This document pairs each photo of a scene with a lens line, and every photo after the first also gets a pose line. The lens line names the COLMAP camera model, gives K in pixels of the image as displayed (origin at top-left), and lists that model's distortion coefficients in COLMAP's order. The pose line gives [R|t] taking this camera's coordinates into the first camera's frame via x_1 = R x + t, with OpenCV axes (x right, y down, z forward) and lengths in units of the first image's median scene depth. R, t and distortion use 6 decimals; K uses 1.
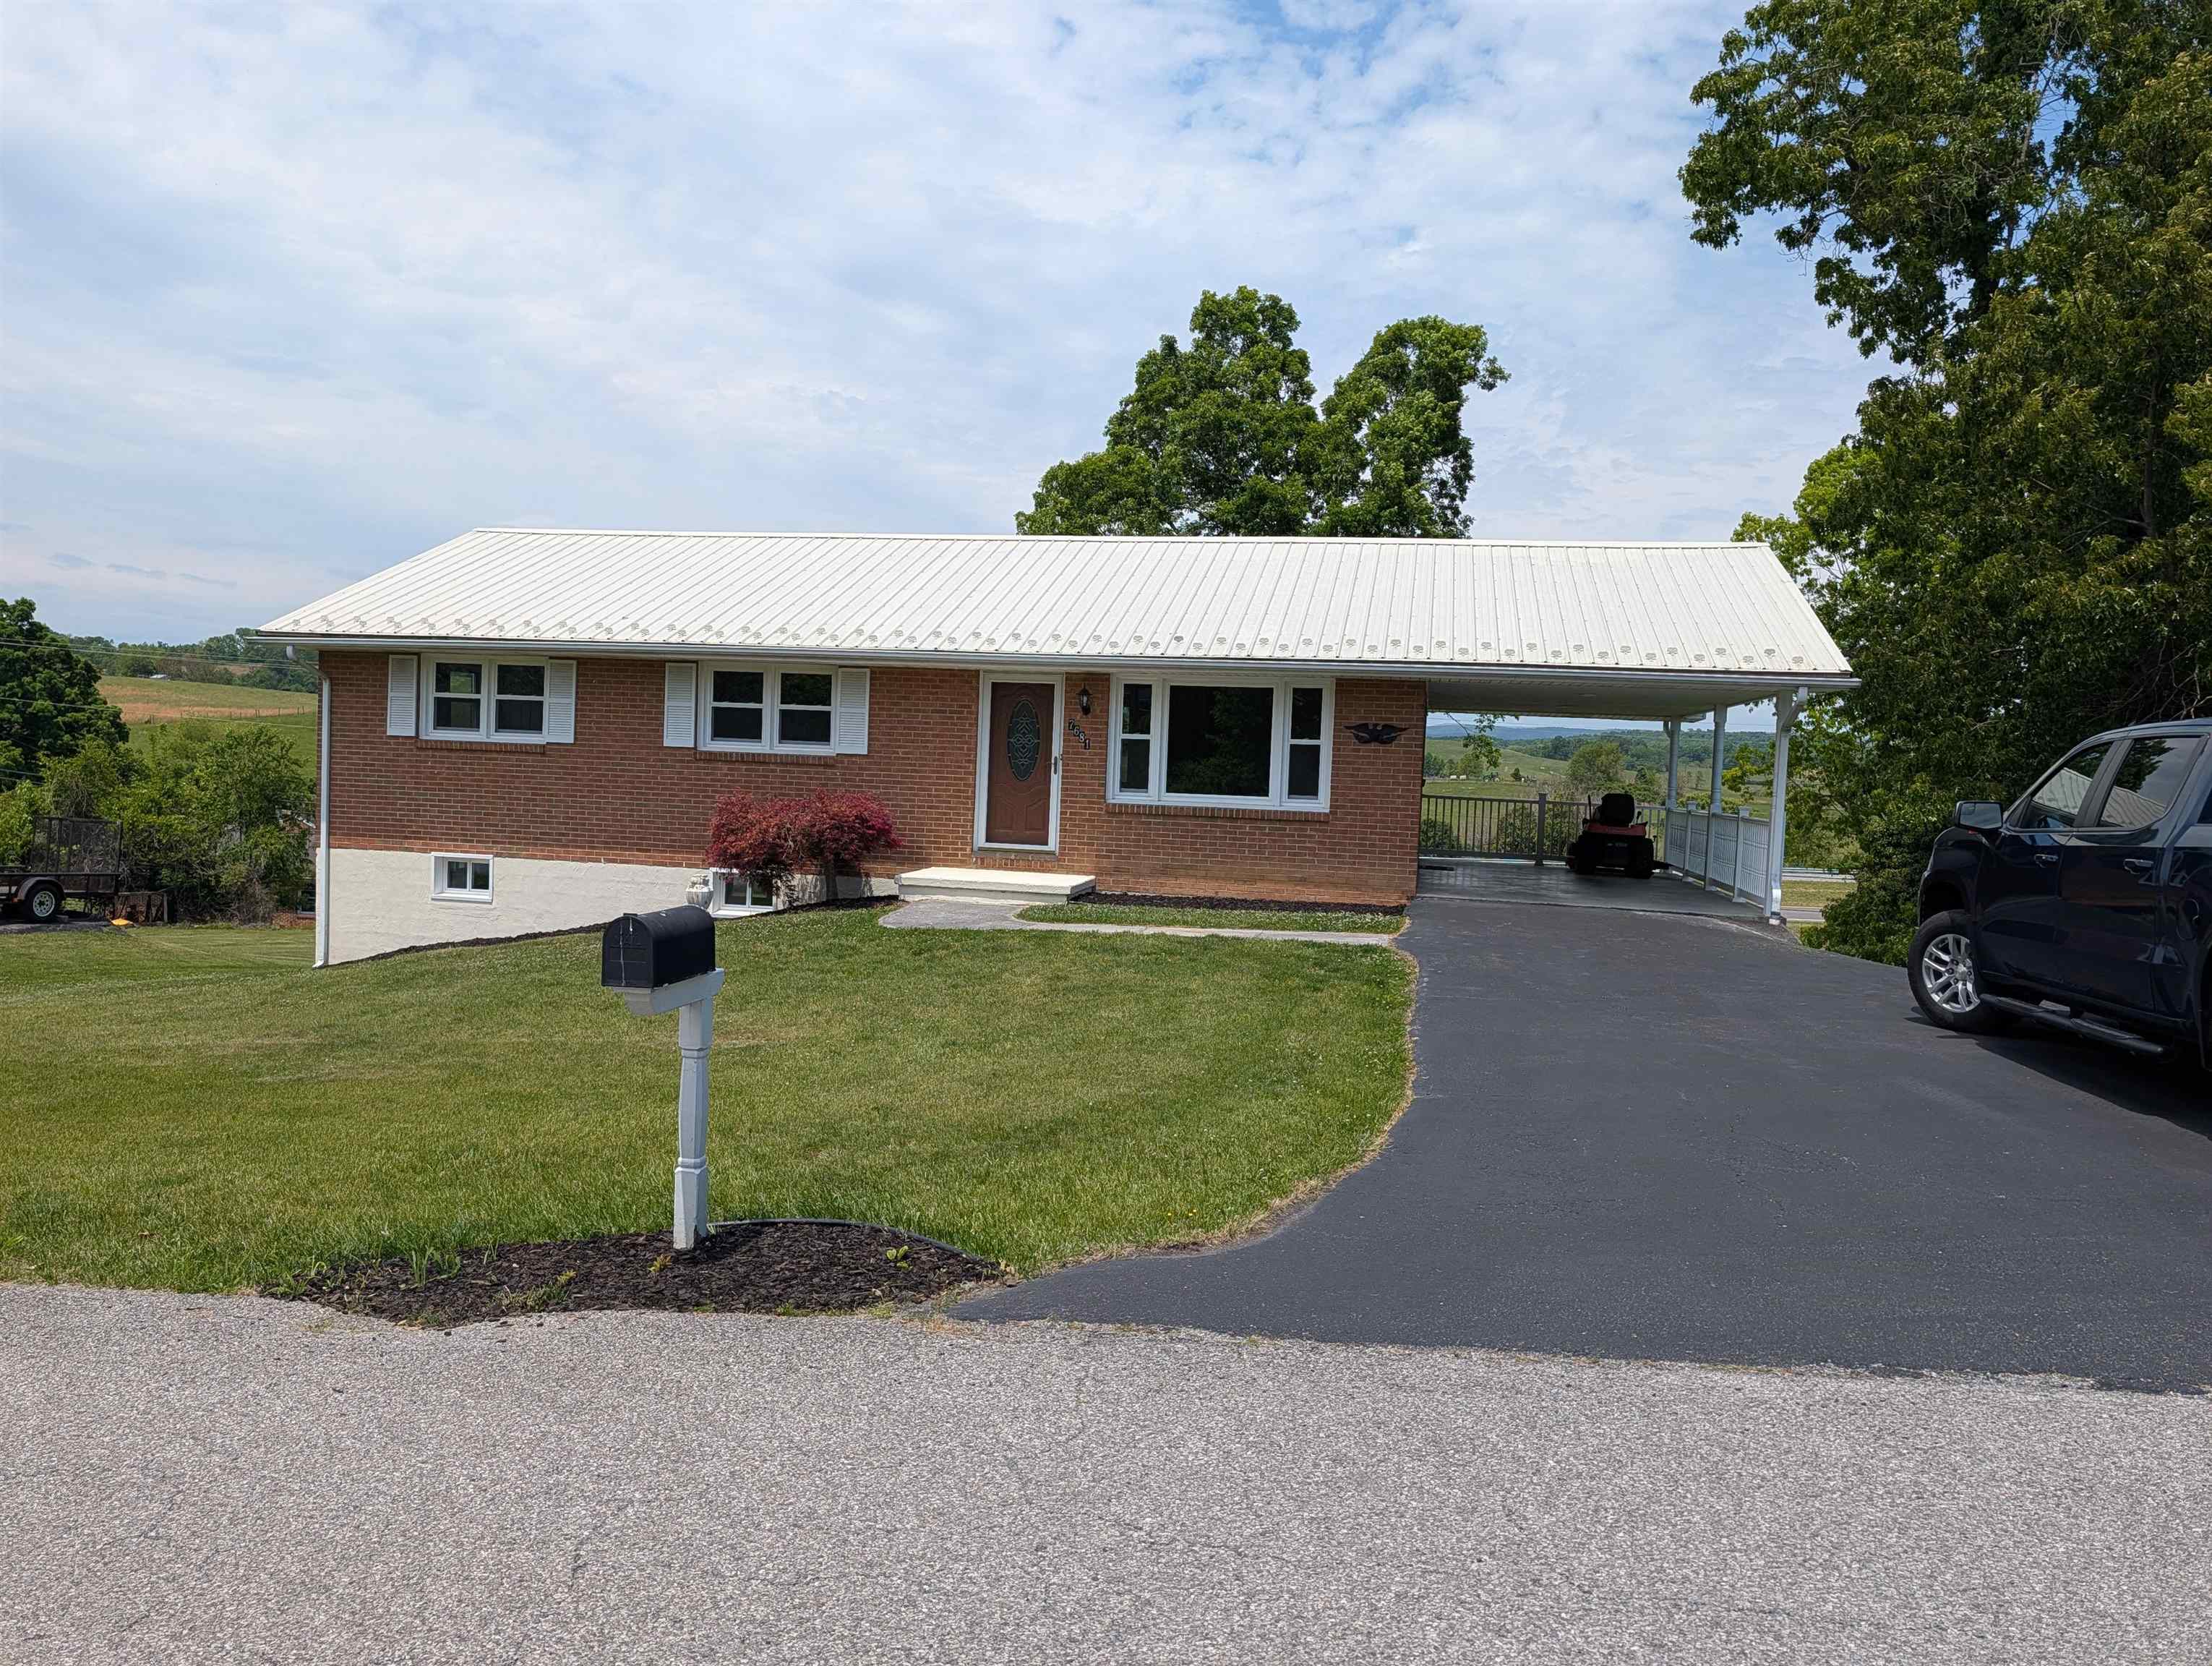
lens RADIAL K [[1530.1, 0, 1088.1], [0, 1530.1, 827.5], [0, 0, 1]] dist [-0.000525, 0.000034]
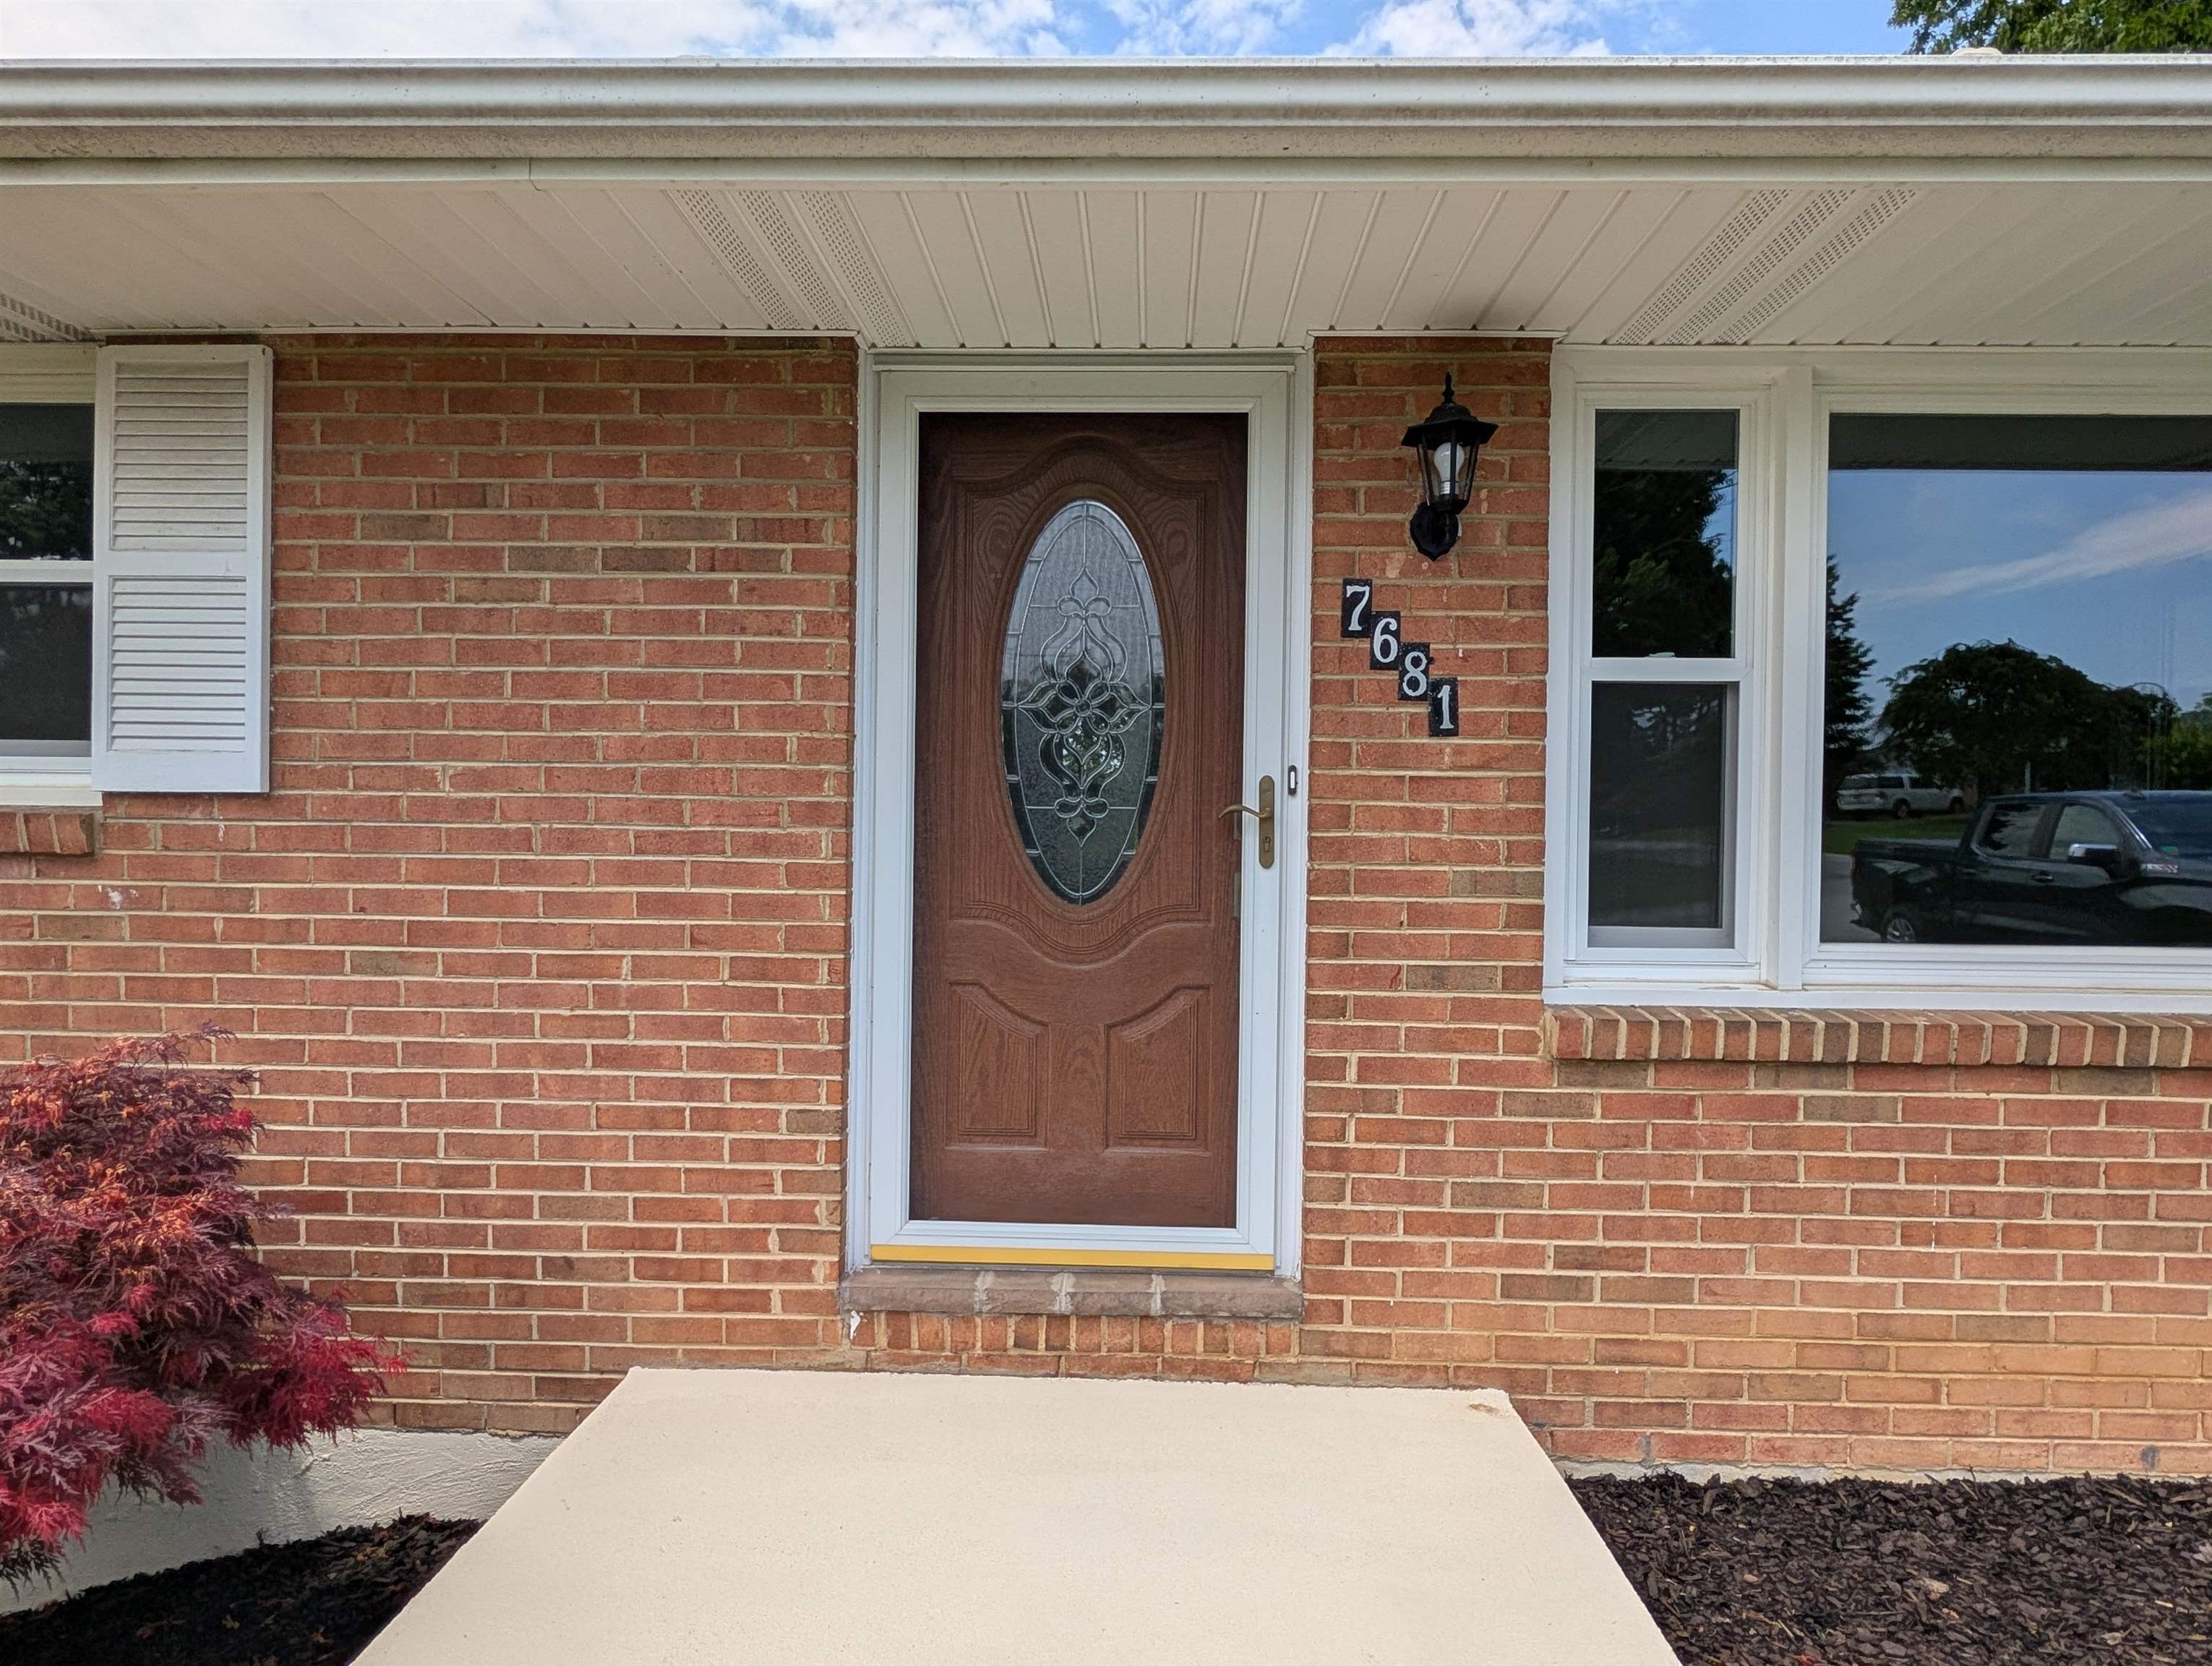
lens RADIAL K [[1220.8, 0, 1126.6], [0, 1220.8, 815.8], [0, 0, 1]] dist [-0.004054, 0.001803]
pose [[0.985382, -0.031025, 0.167510, -0.060749], [0.035590, 0.999071, -0.024316, -0.035665], [-0.166600, 0.029923, 0.985570, 0.789399]]
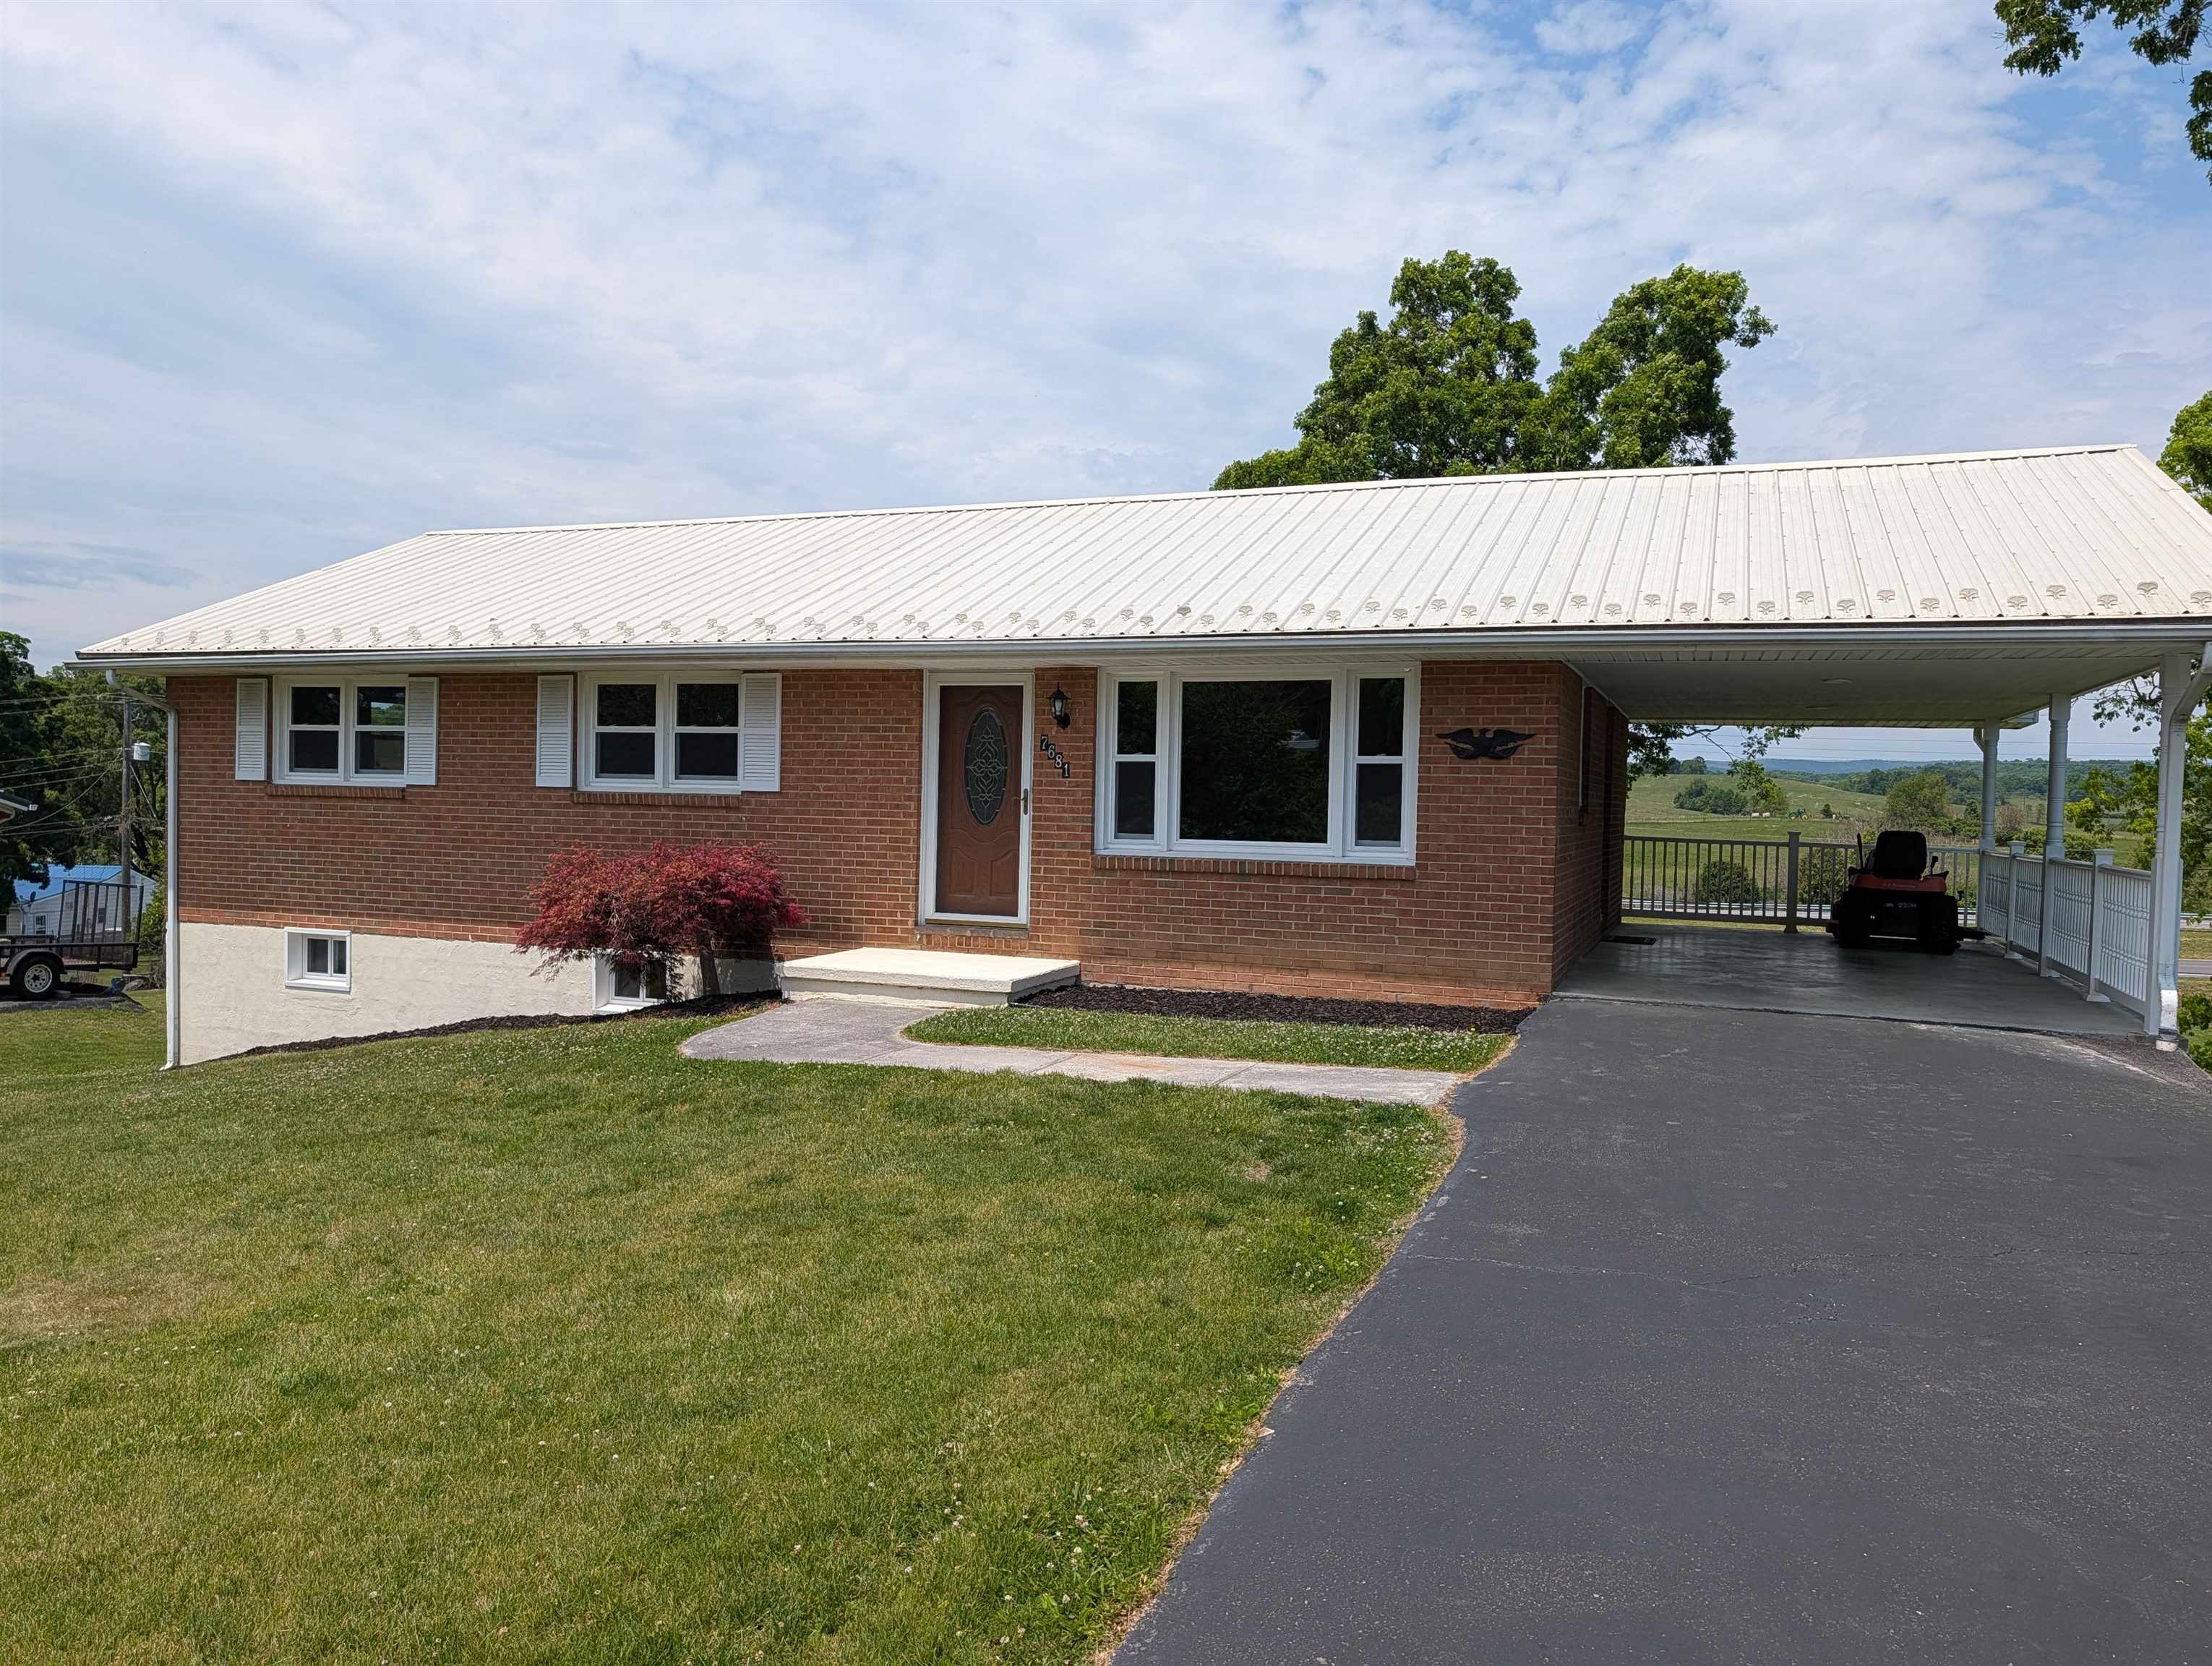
lens RADIAL K [[1530.1, 0, 1108.7], [0, 1530.1, 851.5], [0, 0, 1]] dist [-0.000525, 0.000034]
pose [[0.986067, -0.012385, -0.165888, 0.122780], [0.010004, 0.999835, -0.015180, -0.006516], [0.166049, 0.013309, 0.986028, 0.295074]]
